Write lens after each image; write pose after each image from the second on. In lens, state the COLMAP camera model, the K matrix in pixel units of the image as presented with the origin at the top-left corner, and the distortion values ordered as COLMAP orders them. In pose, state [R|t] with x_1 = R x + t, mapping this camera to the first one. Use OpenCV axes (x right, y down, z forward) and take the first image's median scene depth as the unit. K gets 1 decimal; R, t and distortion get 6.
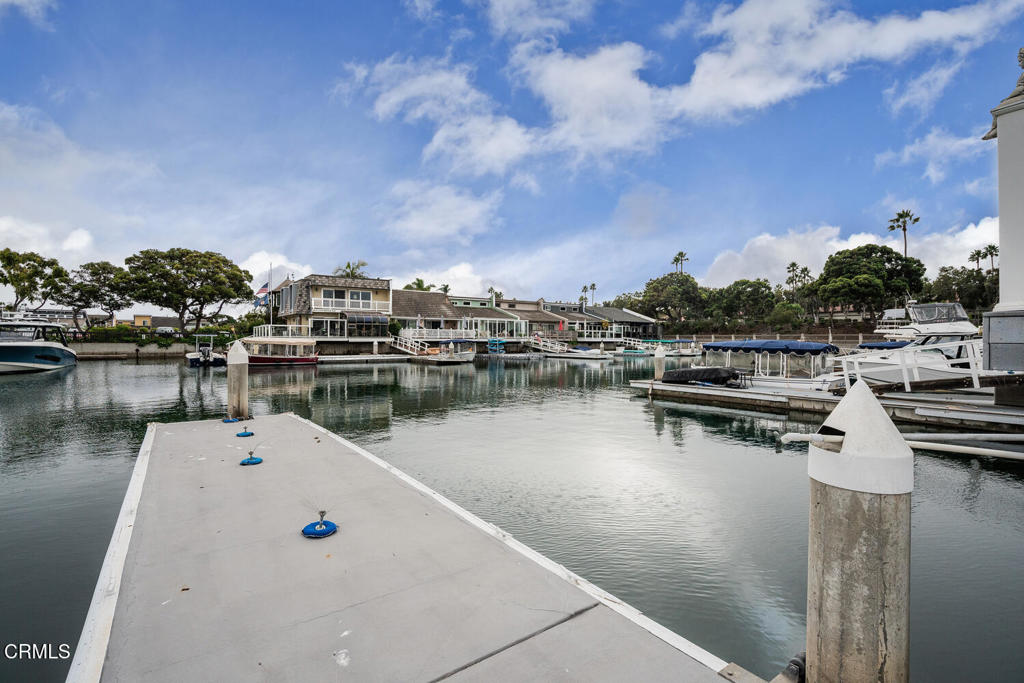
lens RADIAL K [[480.0, 0, 512.0], [0, 480.0, 341.5], [0, 0, 1]] dist [-0.049783, 0.020598]
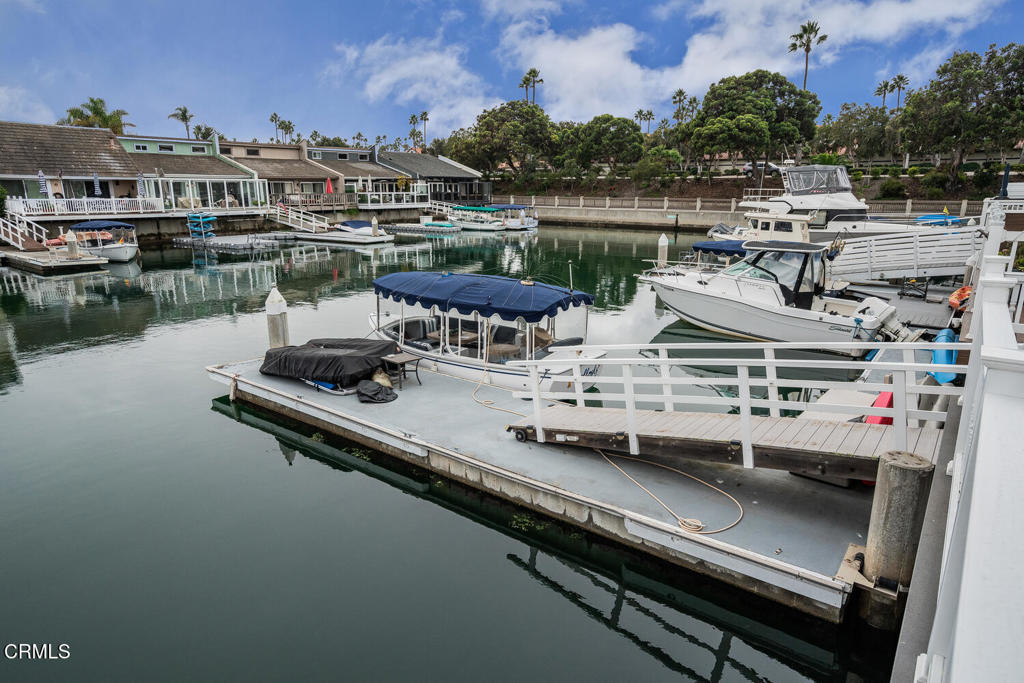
lens RADIAL K [[635.4, 0, 512.0], [0, 635.4, 341.5], [0, 0, 1]] dist [-0.039983, 0.059136]
pose [[0.962946, -0.067085, 0.261219, 0.099187], [0.004963, 0.972813, 0.231538, -0.024050], [-0.269650, -0.221662, 0.937099, 0.082472]]
